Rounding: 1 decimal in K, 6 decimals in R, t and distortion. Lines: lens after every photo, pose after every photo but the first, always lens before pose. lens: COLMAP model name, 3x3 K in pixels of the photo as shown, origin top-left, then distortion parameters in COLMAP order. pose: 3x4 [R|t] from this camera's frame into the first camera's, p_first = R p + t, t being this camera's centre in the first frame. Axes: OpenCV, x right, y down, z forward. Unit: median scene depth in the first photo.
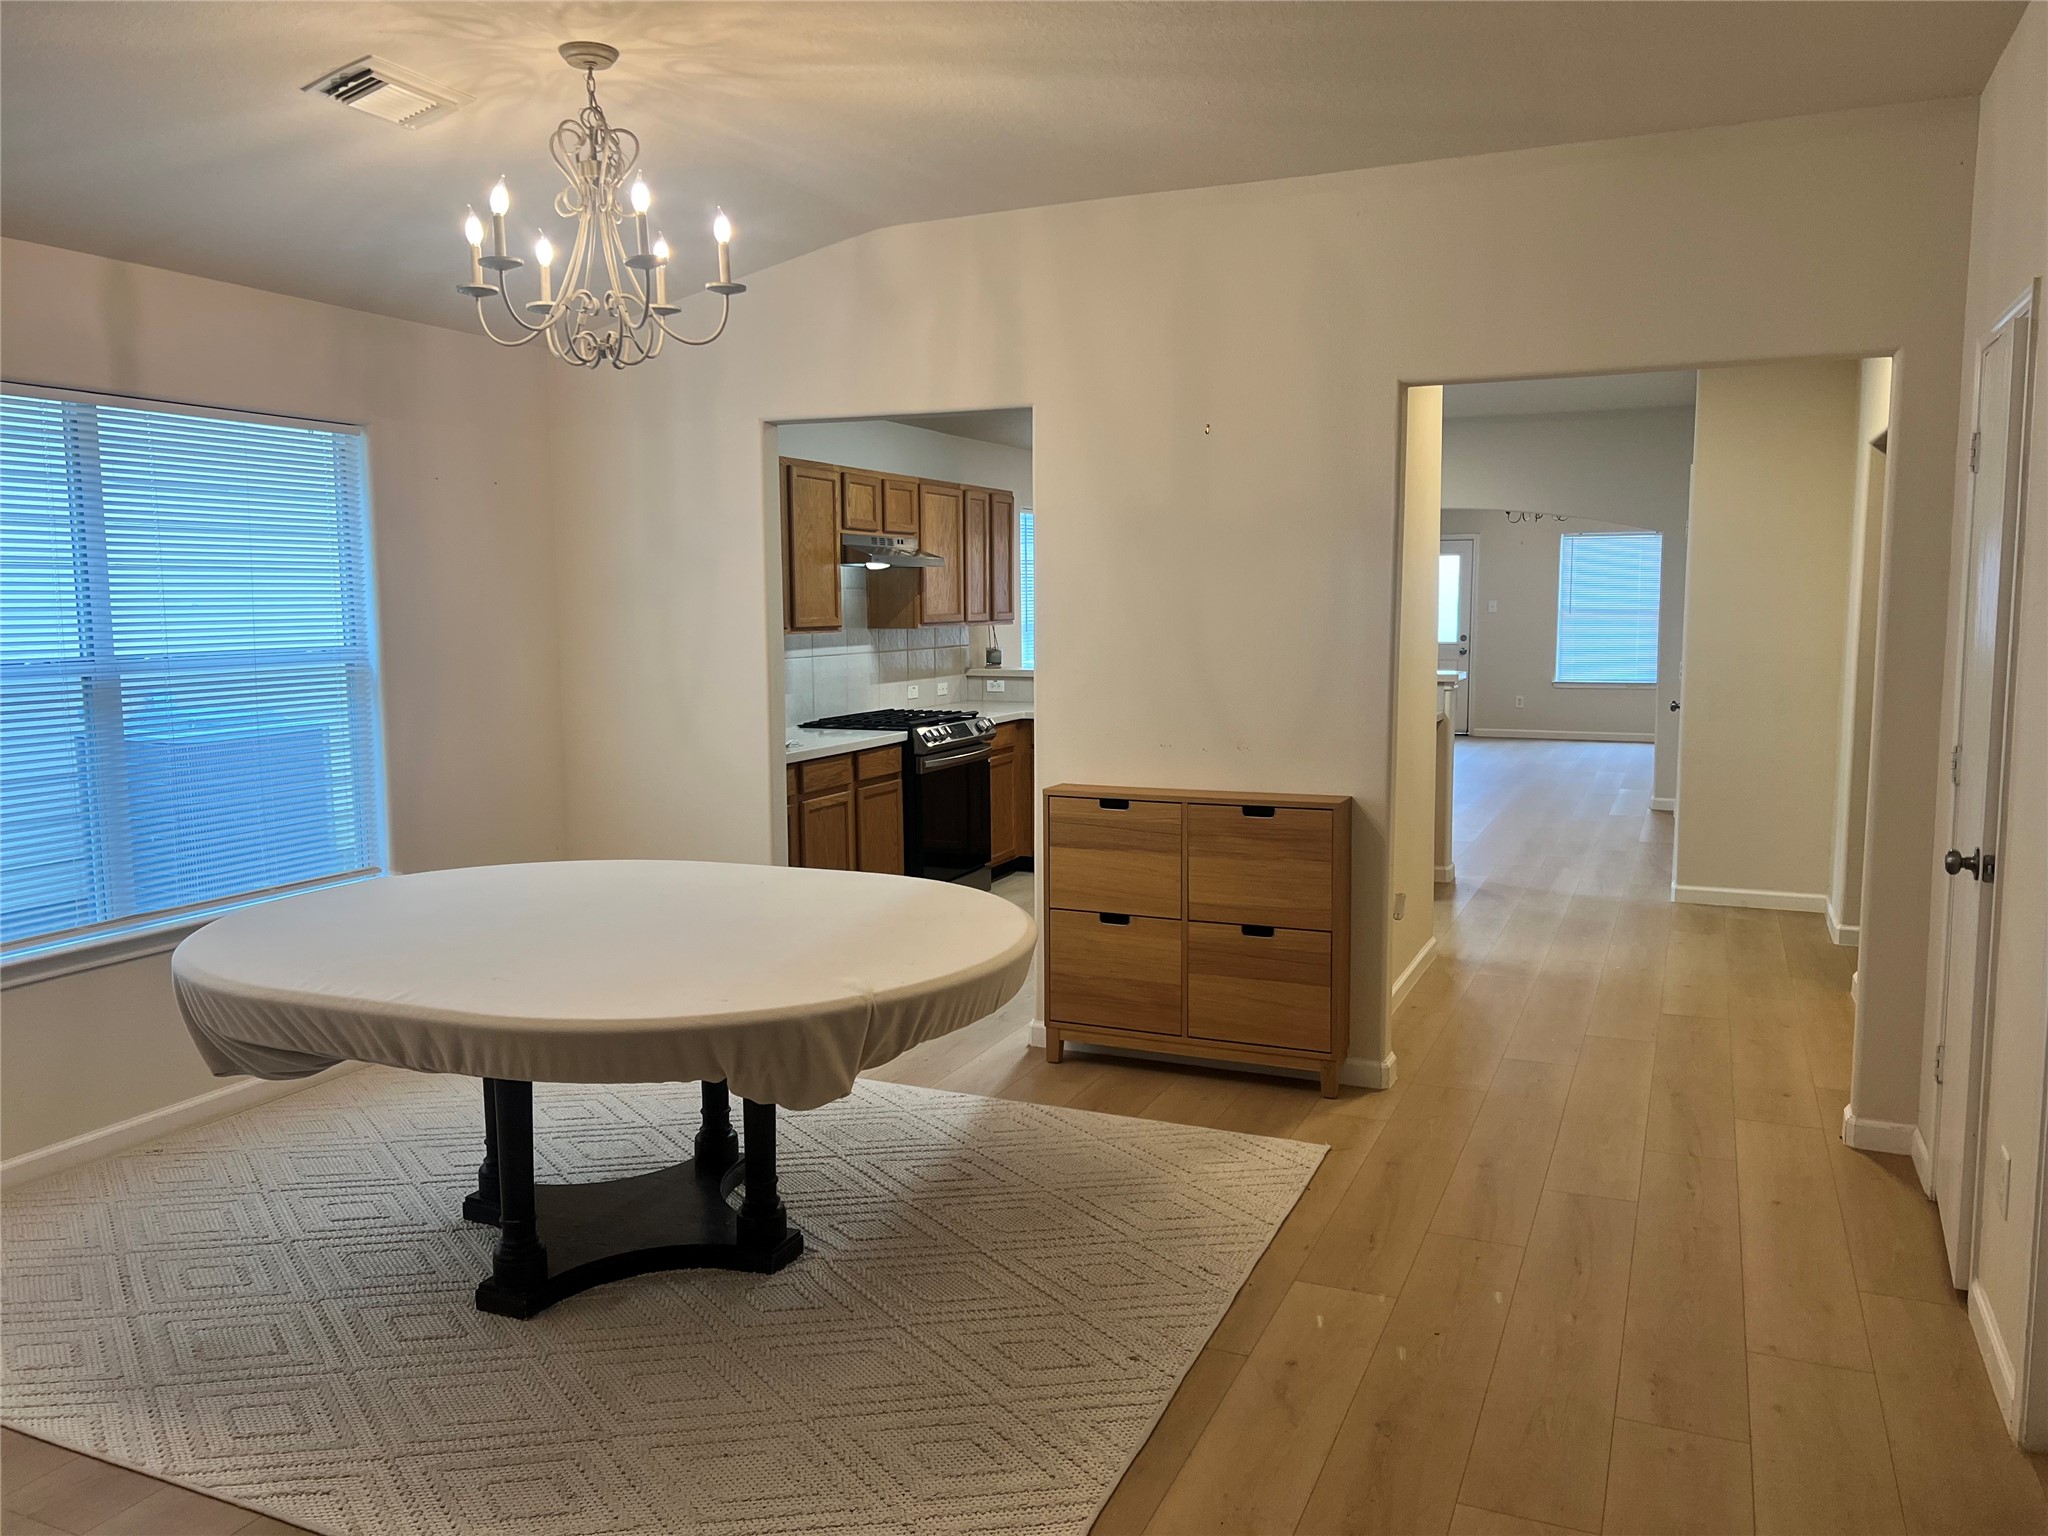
lens RADIAL K [[1536.7, 0, 1023.2], [0, 1536.7, 764.6], [0, 0, 1]] dist [0.029906, -0.013873]
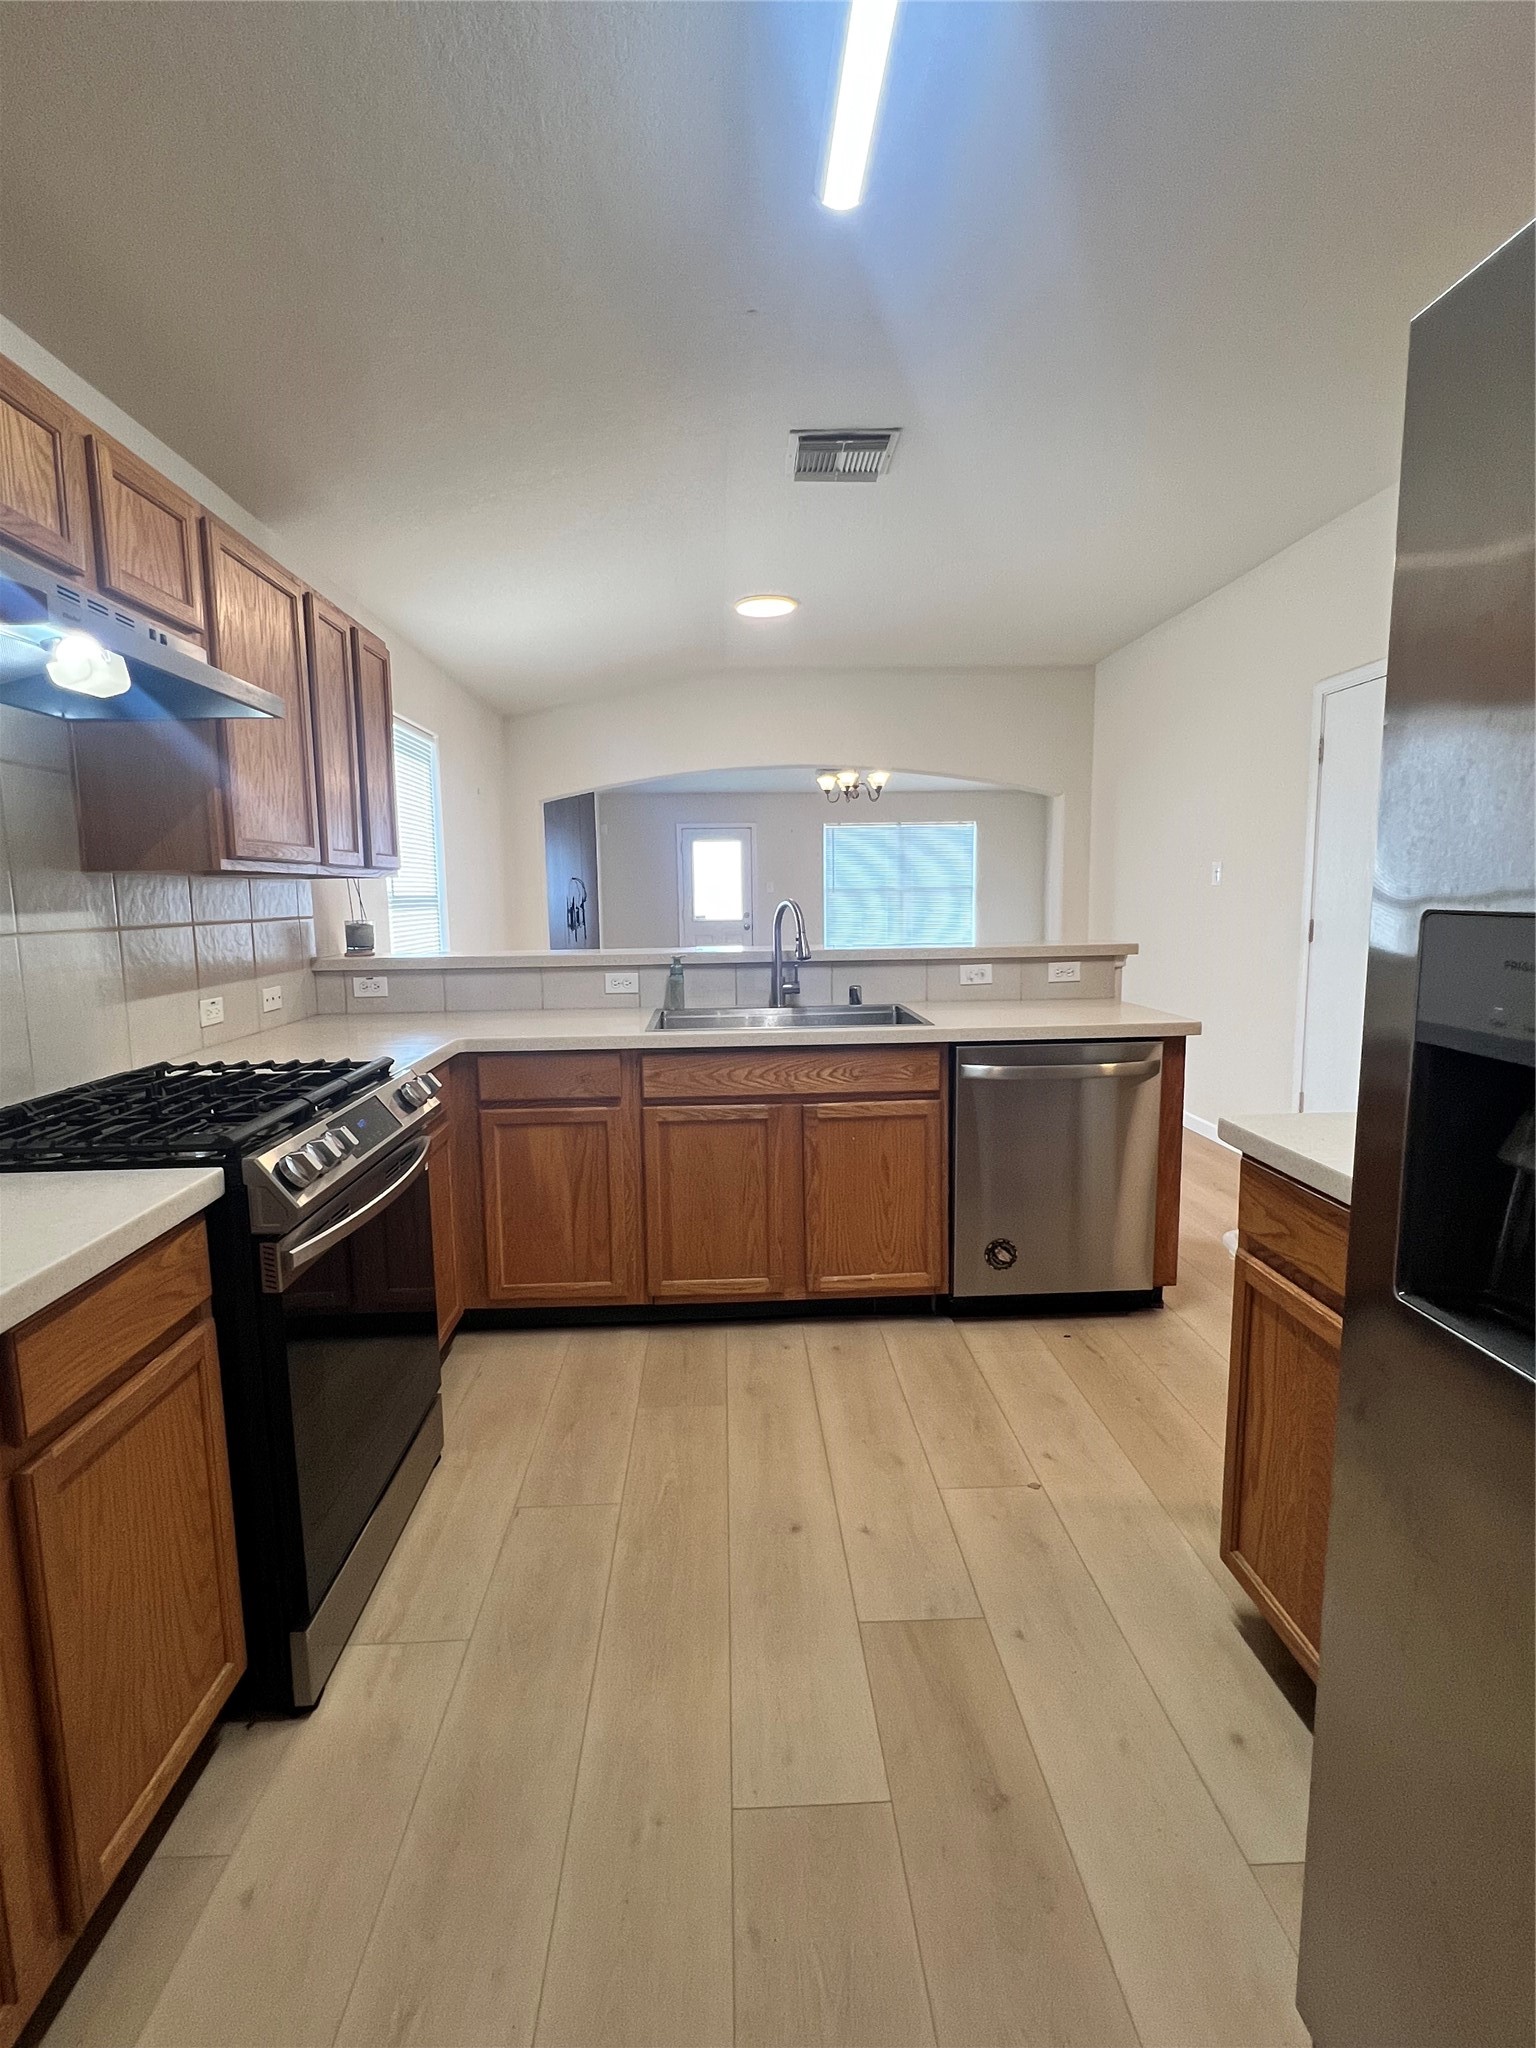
lens RADIAL K [[981.0, 0, 739.9], [0, 981.0, 1023.3], [0, 0, 1]] dist [0.004881, -0.000196]
pose [[0.903022, -0.059524, 0.425451, -0.051621], [0.052573, 0.998222, 0.028073, -0.041979], [-0.426366, -0.002983, 0.904546, 0.627782]]
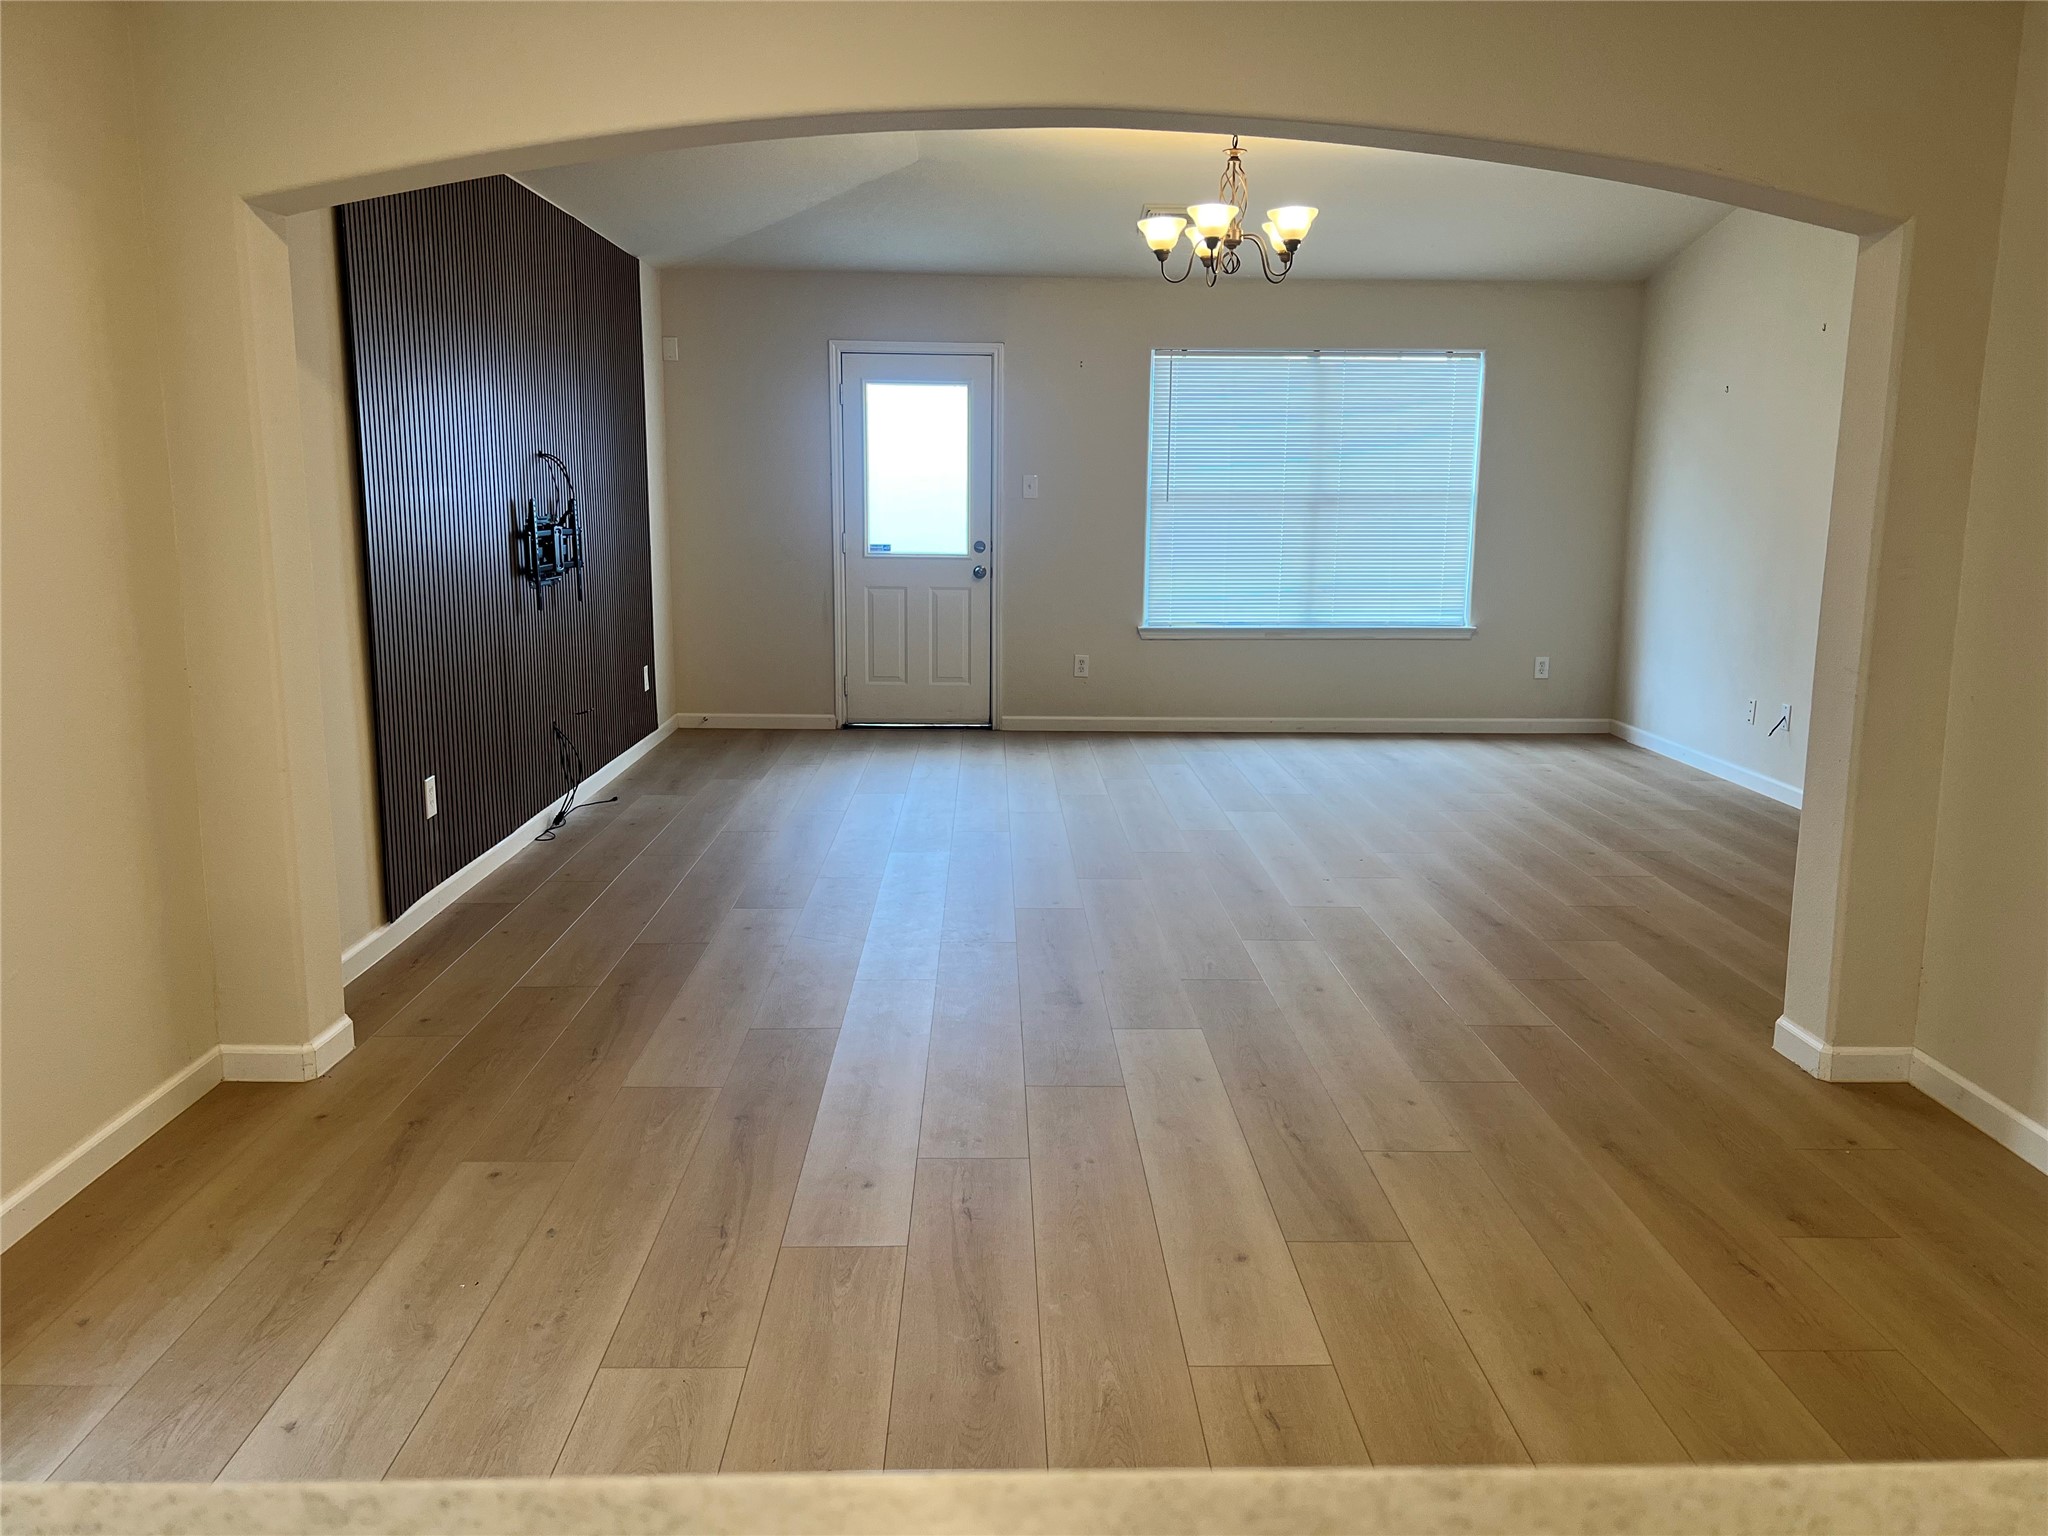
lens RADIAL K [[1536.7, 0, 1027.1], [0, 1536.7, 770.4], [0, 0, 1]] dist [0.029906, -0.013873]
pose [[0.901107, -0.056295, 0.429928, 0.127787], [0.024058, 0.996500, 0.080058, -0.084800], [-0.432930, -0.061797, 0.899307, 0.924897]]
